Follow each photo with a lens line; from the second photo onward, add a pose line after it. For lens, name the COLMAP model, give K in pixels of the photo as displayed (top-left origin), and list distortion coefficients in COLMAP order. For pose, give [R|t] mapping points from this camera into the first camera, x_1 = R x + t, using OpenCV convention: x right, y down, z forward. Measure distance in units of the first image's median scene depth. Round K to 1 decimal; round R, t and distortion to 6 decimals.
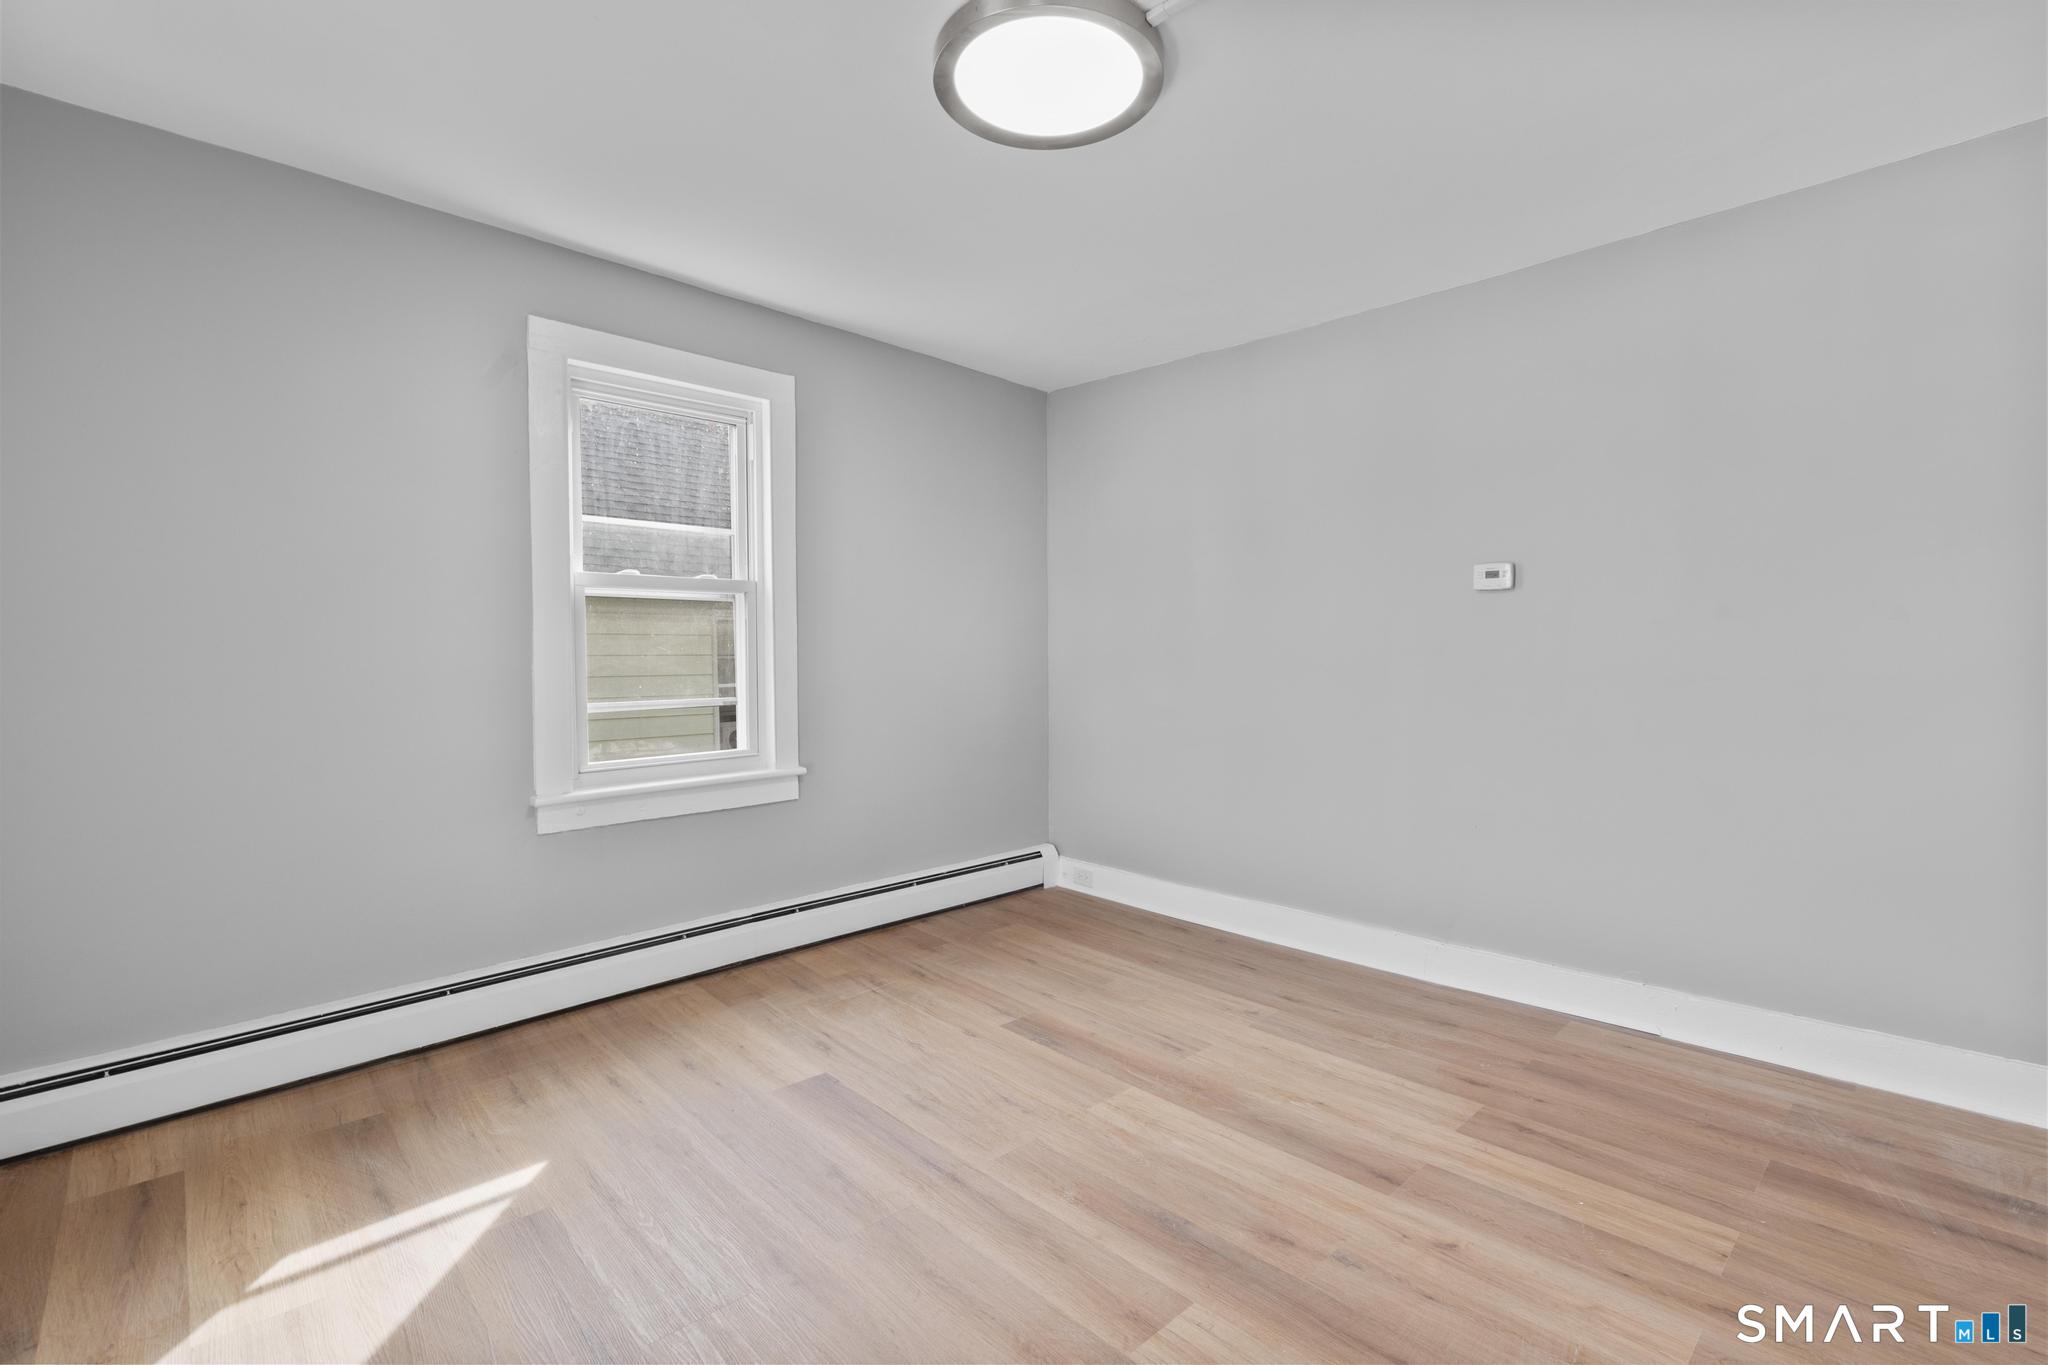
lens RADIAL K [[960.8, 0, 1024.0], [0, 960.8, 682.5], [0, 0, 1]] dist [0.053288, -0.000054]
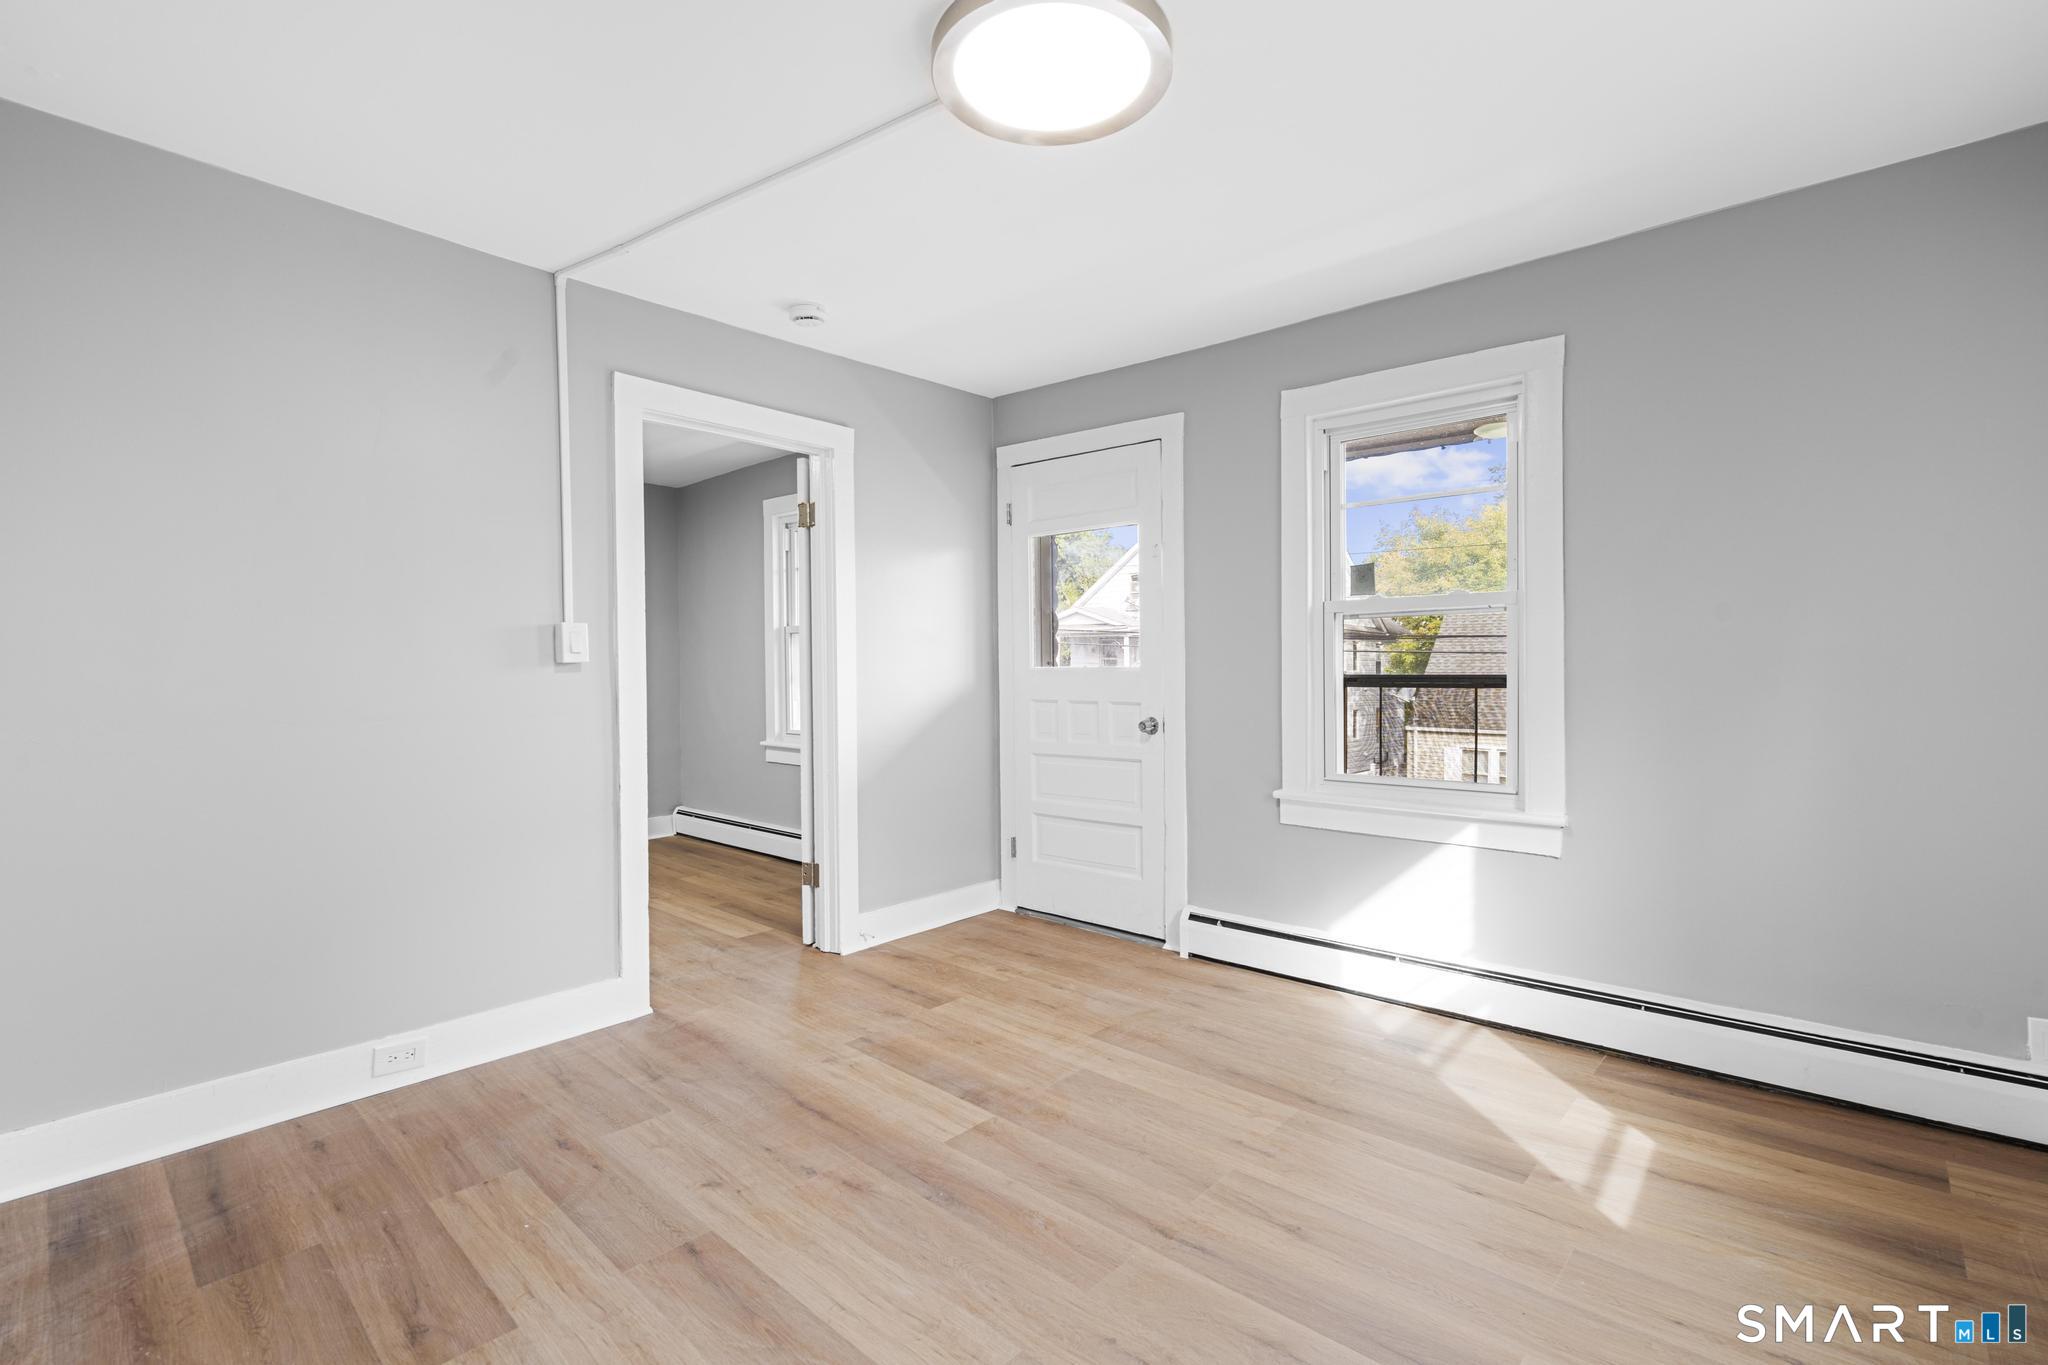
lens RADIAL K [[921.3, 0, 1030.6], [0, 921.3, 679.8], [0, 0, 1]] dist [-0.003302, 0.001049]
pose [[-0.997120, 0.009240, -0.075281, 0.115360], [0.006413, 0.999268, 0.037712, -0.051187], [0.075575, 0.037121, -0.996449, 1.833515]]
